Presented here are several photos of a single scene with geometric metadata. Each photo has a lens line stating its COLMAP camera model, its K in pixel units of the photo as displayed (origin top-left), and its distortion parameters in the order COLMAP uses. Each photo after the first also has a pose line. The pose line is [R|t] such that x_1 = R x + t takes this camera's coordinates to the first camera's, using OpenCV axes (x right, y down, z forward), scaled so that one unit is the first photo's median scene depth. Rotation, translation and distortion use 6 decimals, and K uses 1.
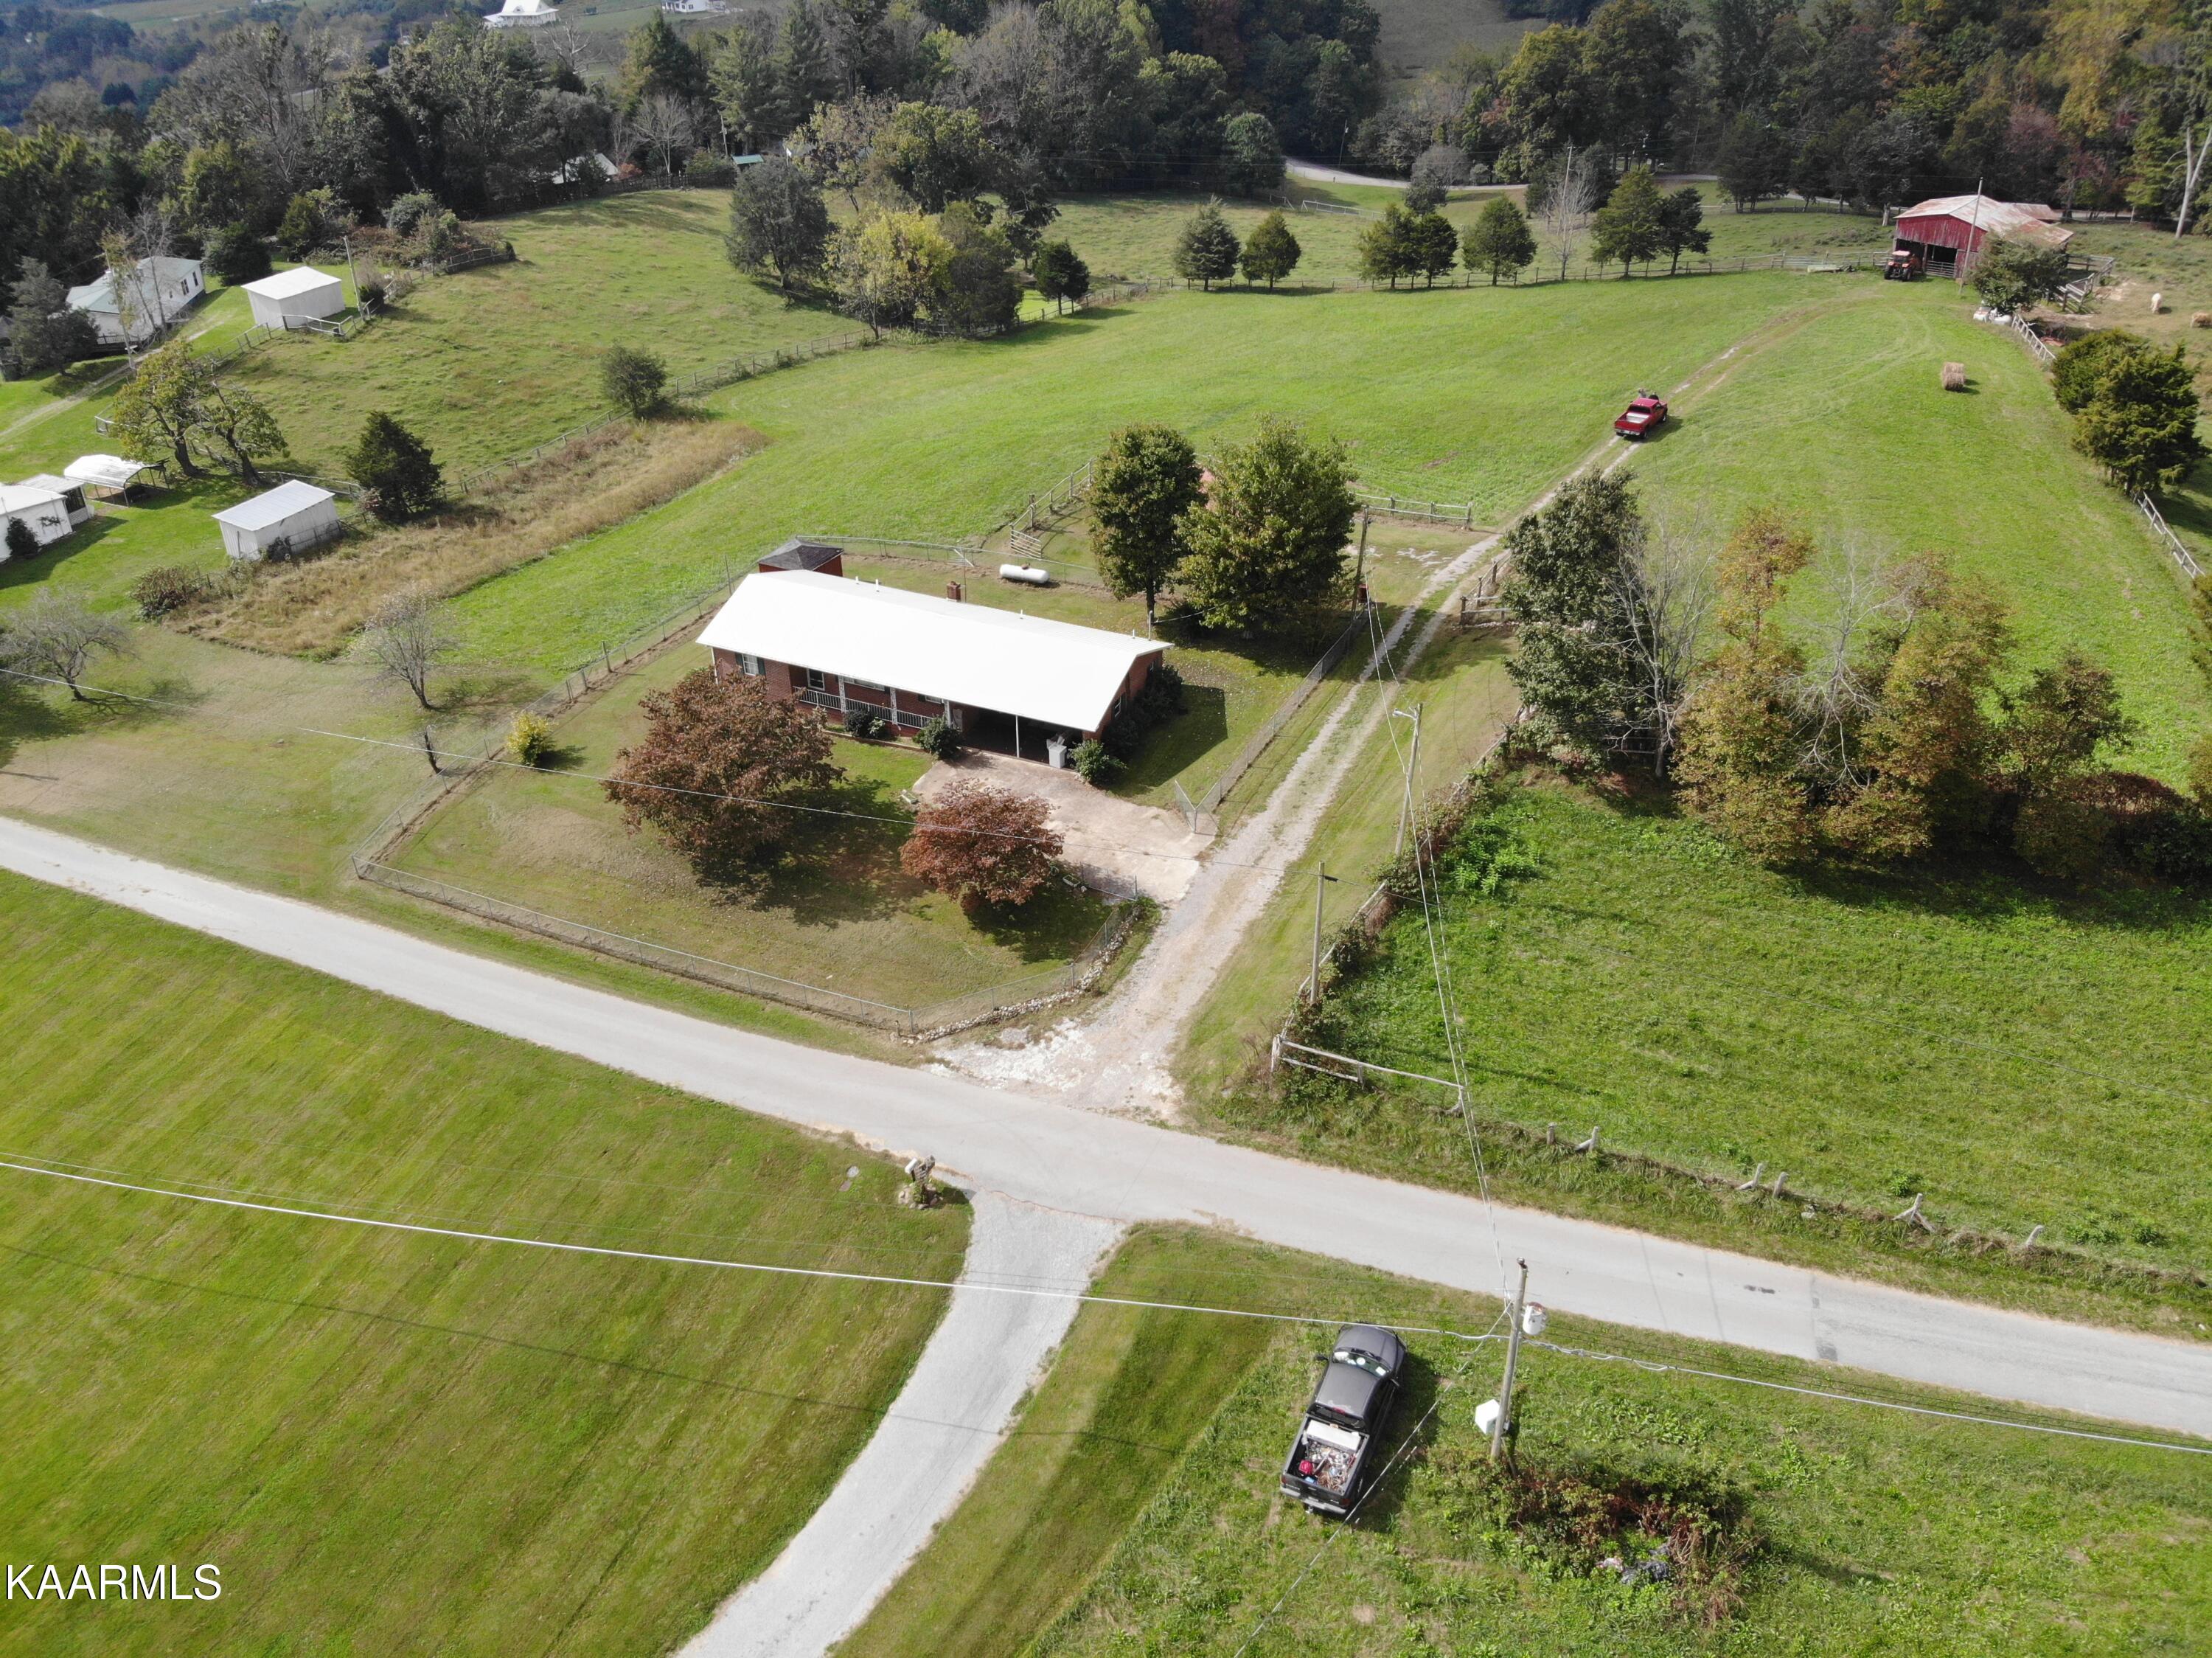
lens RADIAL K [[1633.2, 0, 1106.7], [0, 1633.2, 833.1], [0, 0, 1]] dist [0.016478, -0.129926]
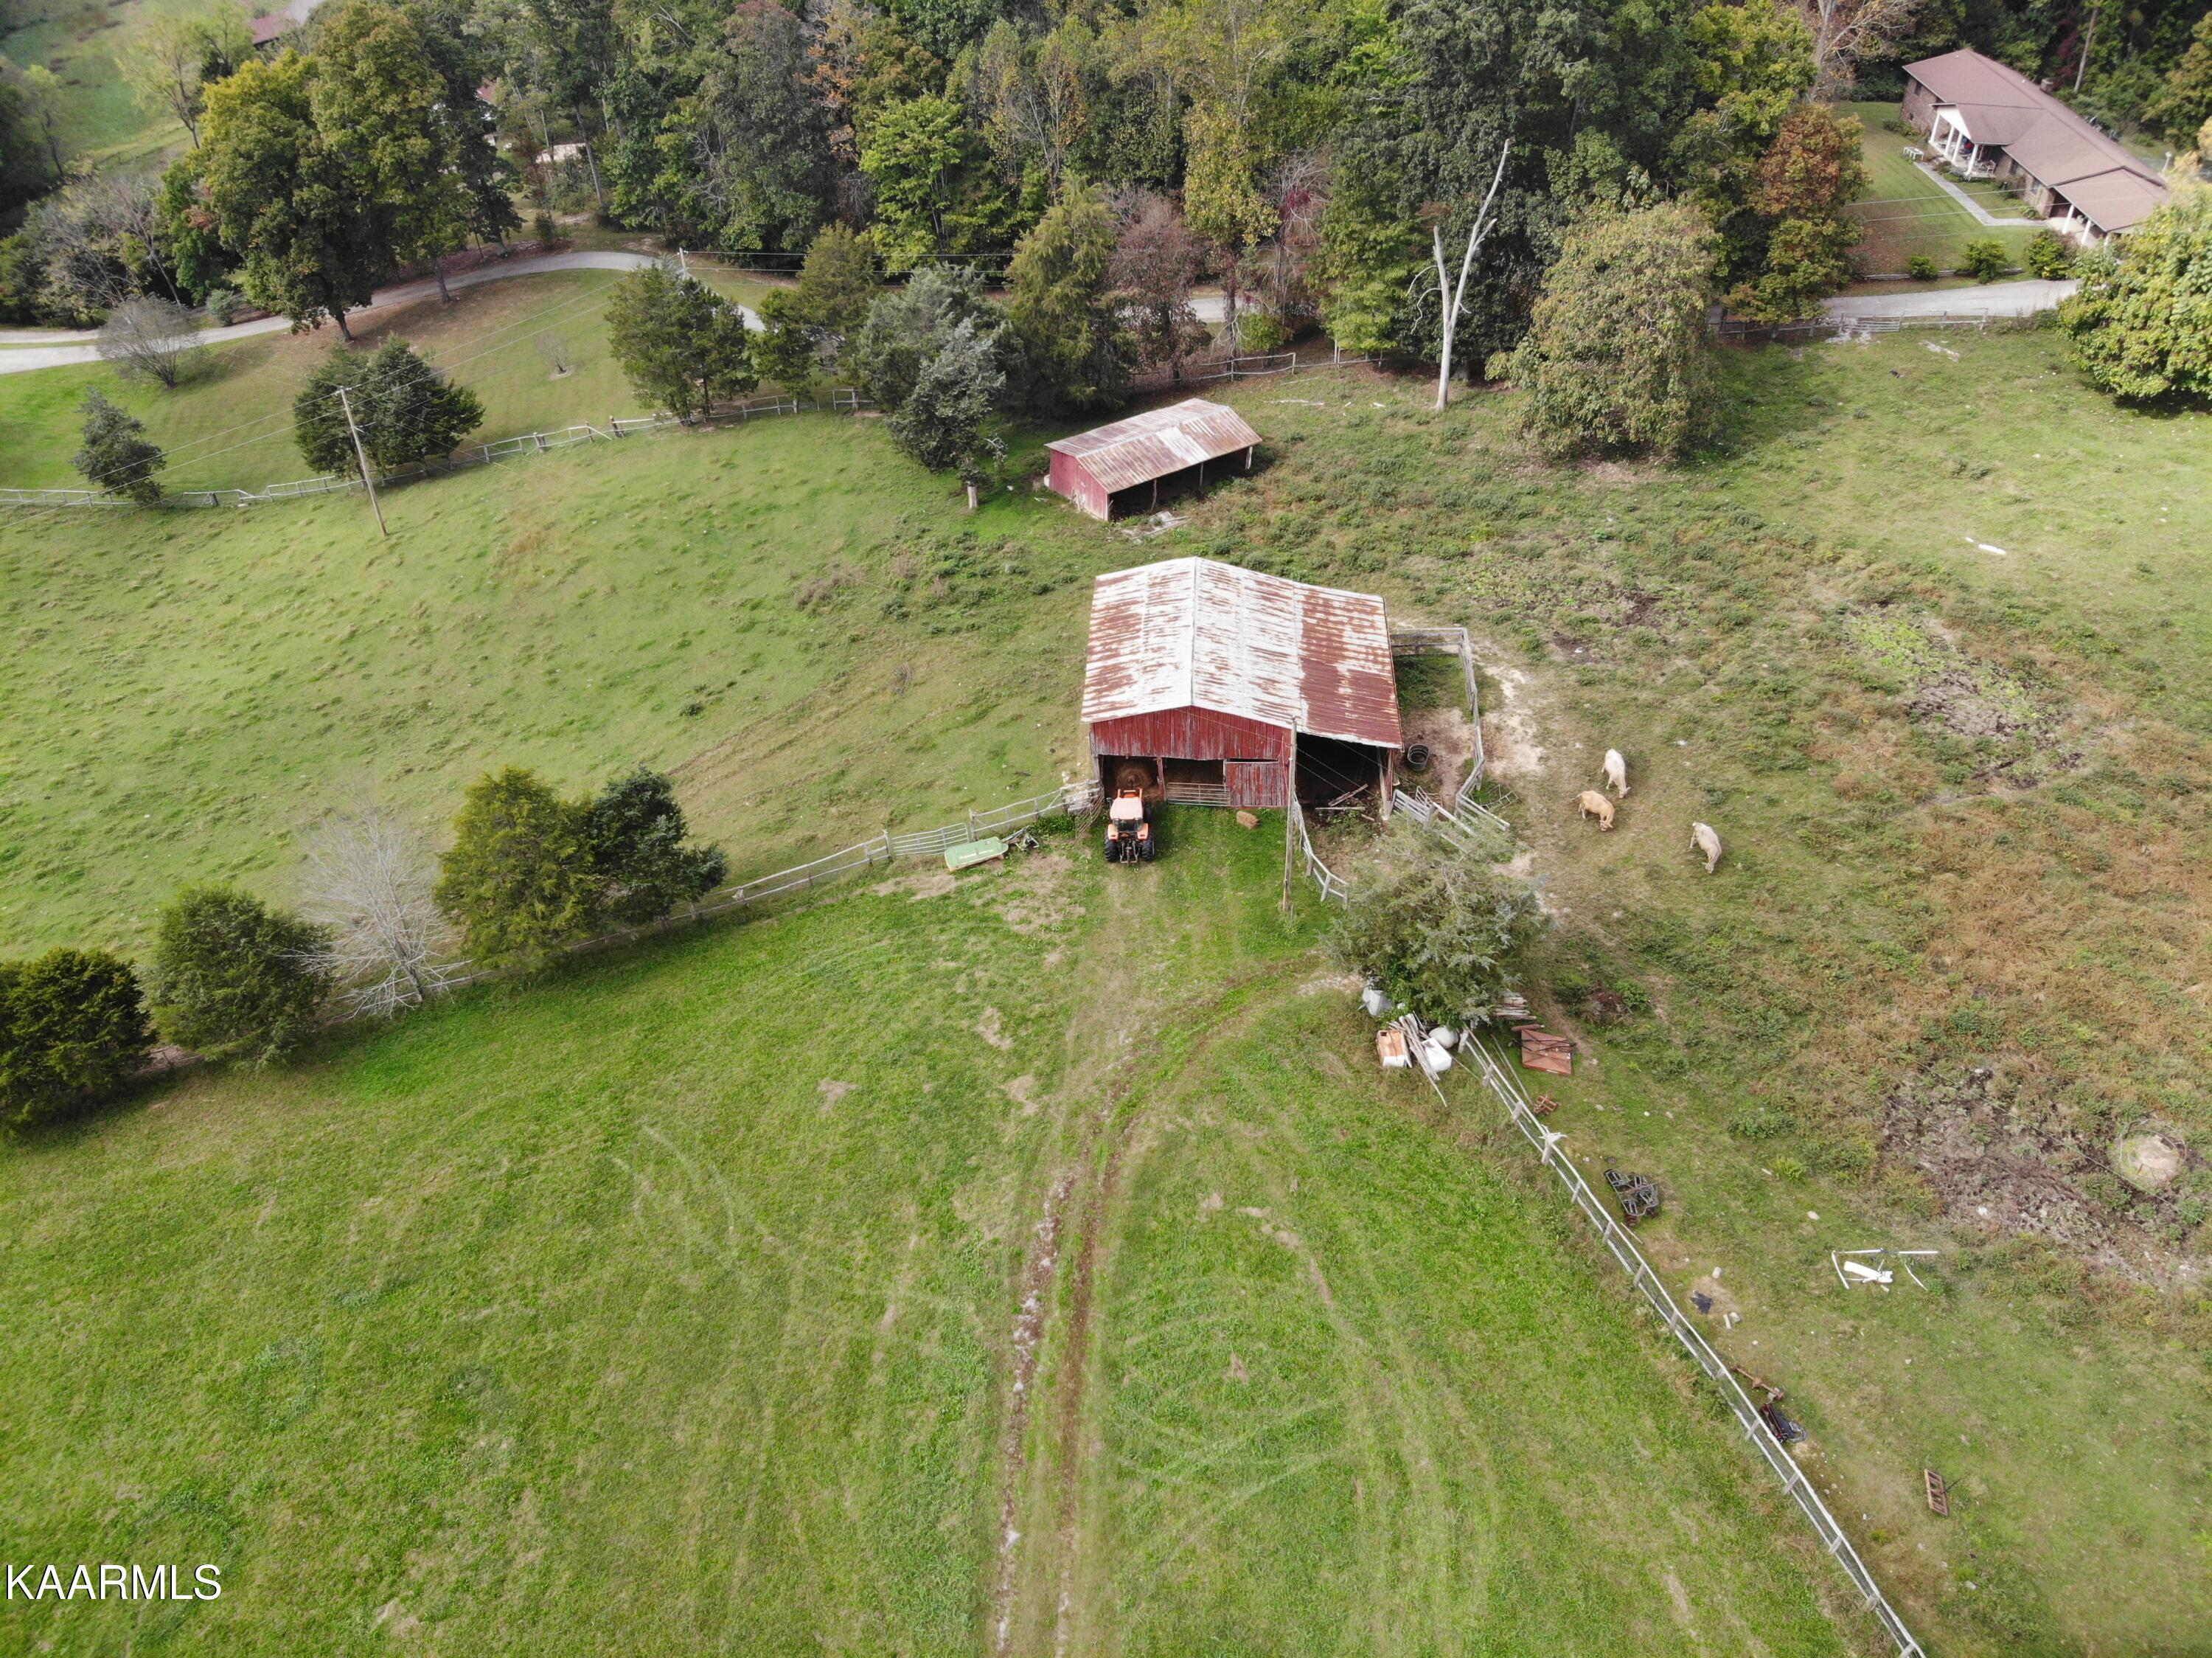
lens RADIAL K [[1633.2, 0, 1104.9], [0, 1633.2, 842.8], [0, 0, 1]] dist [0.016478, -0.129926]
pose [[0.806919, -0.387279, 0.445979, 0.432270], [0.318116, 0.921132, 0.224319, -0.726189], [-0.497679, -0.039134, 0.866478, 0.940322]]
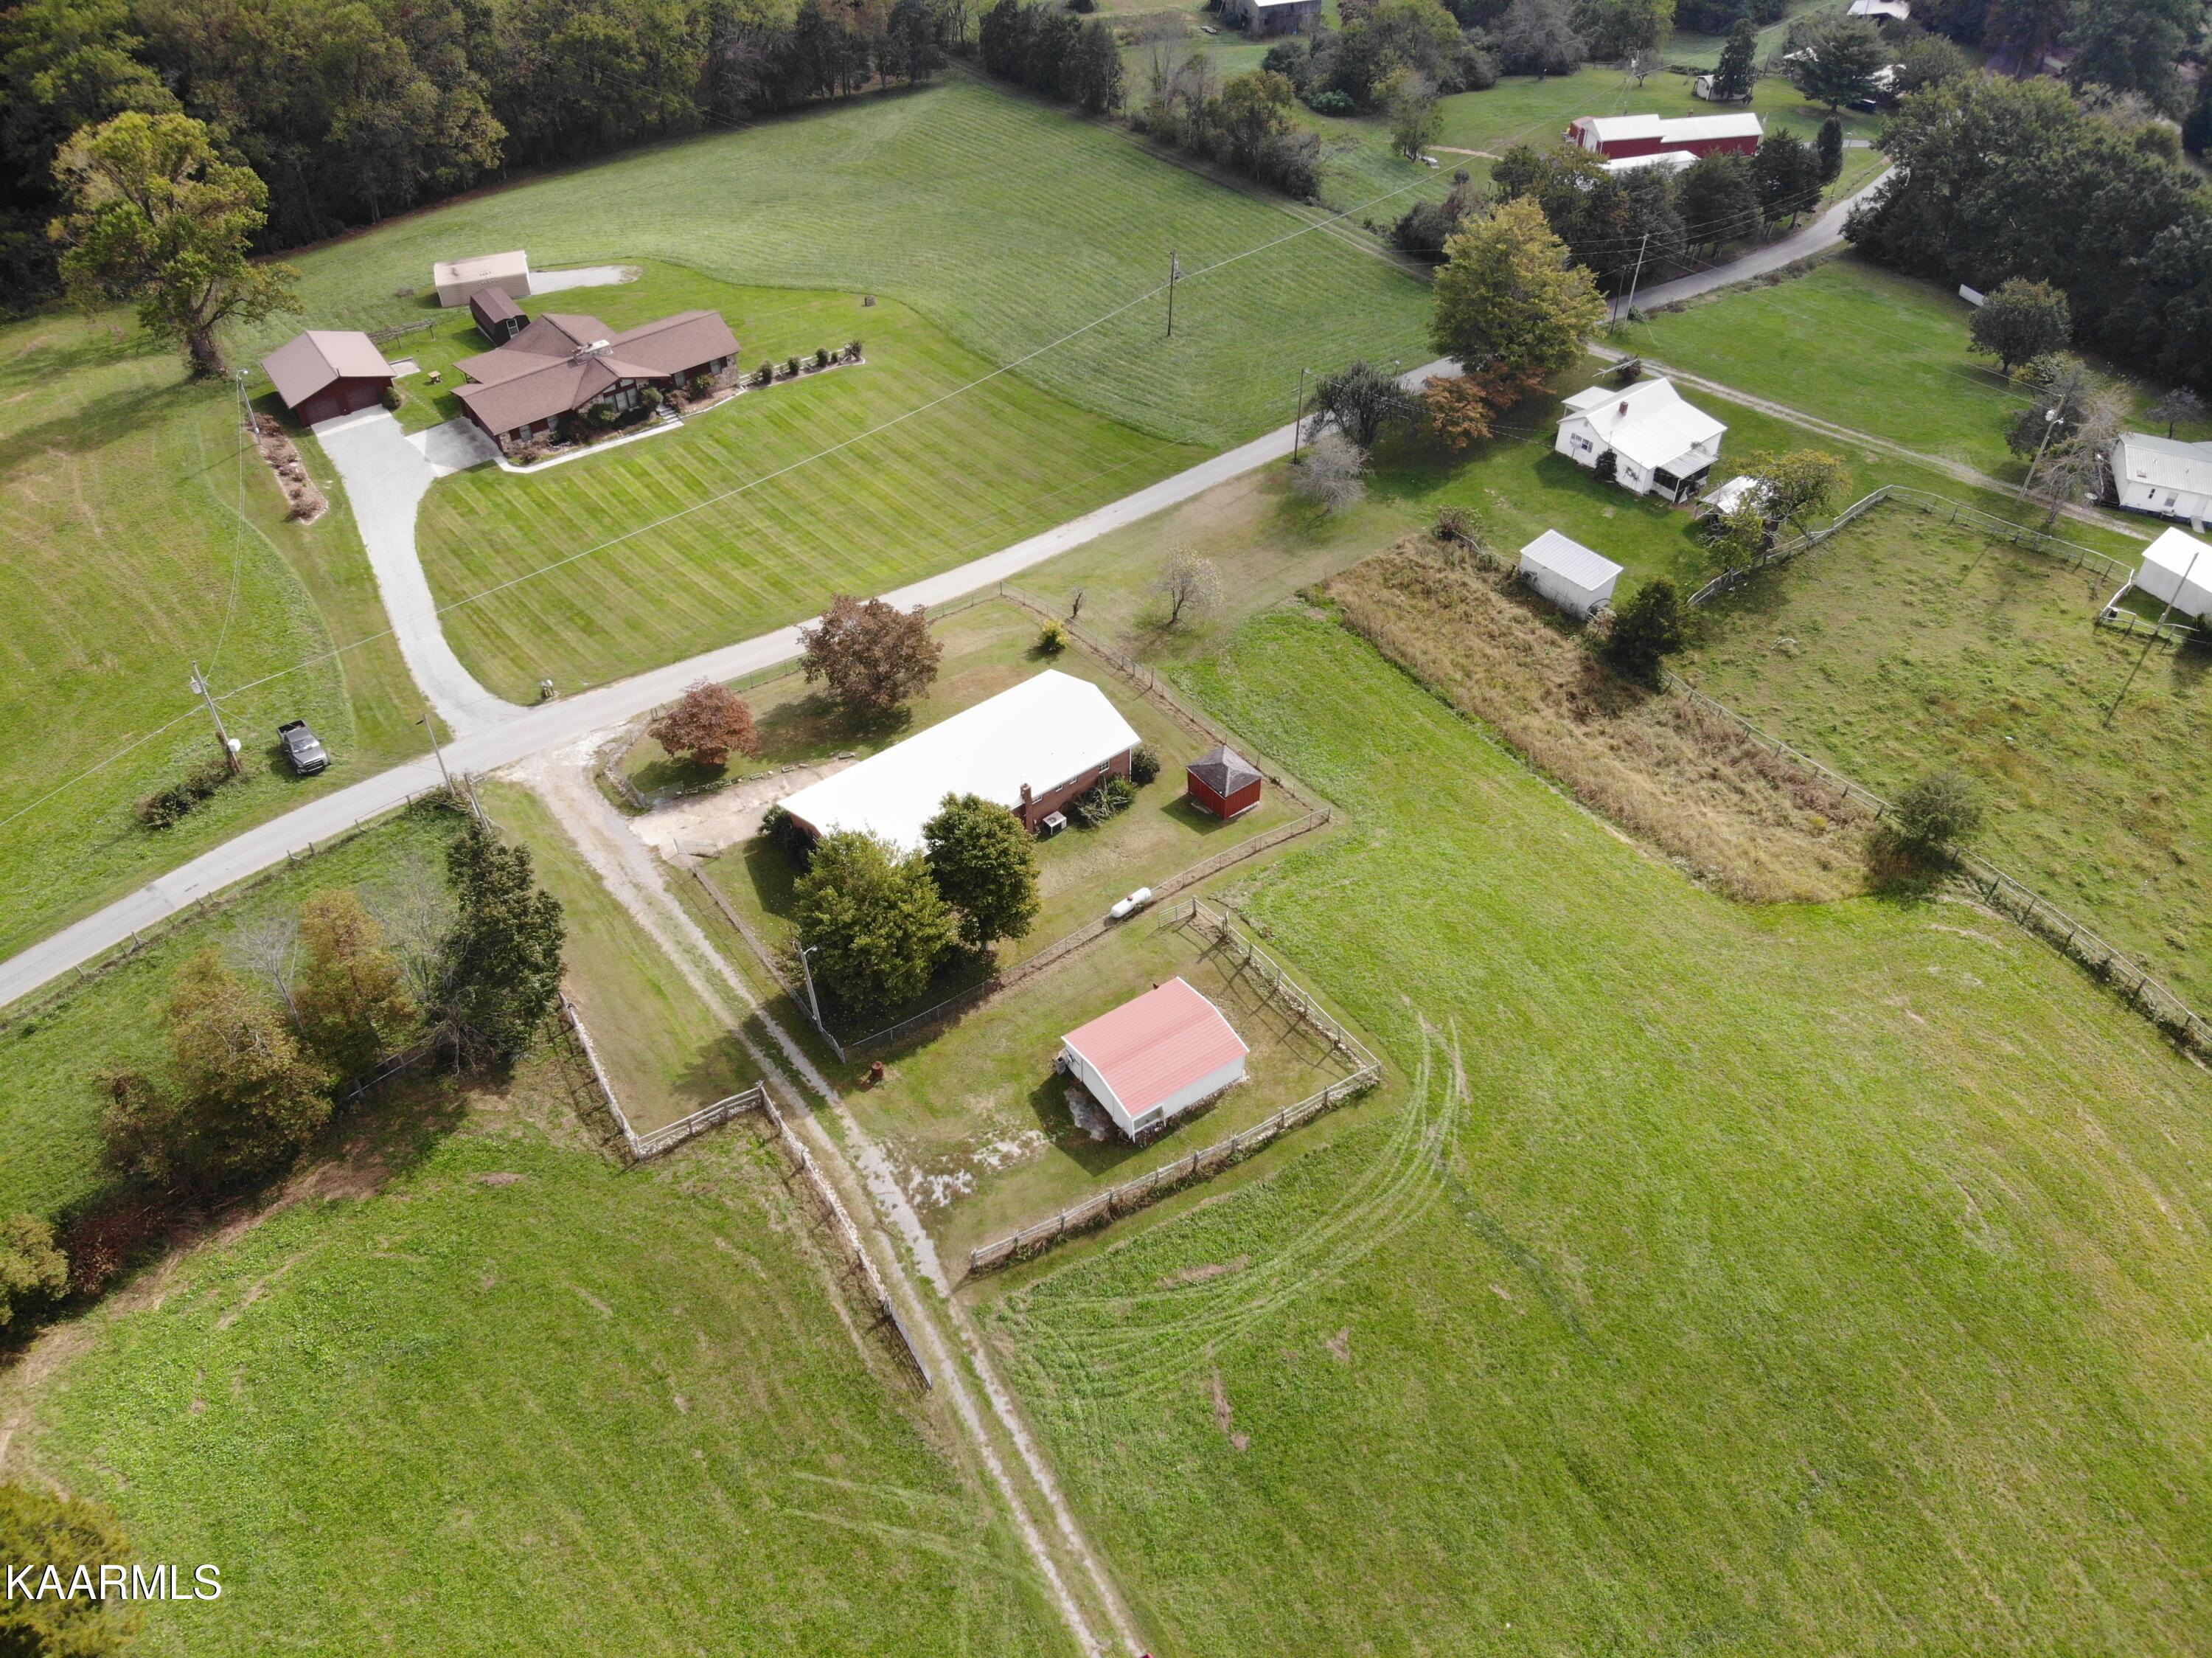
lens RADIAL K [[1633.2, 0, 1111.4], [0, 1633.2, 841.3], [0, 0, 1]] dist [0.016478, -0.129926]
pose [[-0.454625, 0.616471, -0.642868, 0.585857], [-0.477646, 0.440464, 0.760162, -0.938778], [0.751778, 0.652652, 0.094209, 0.838883]]
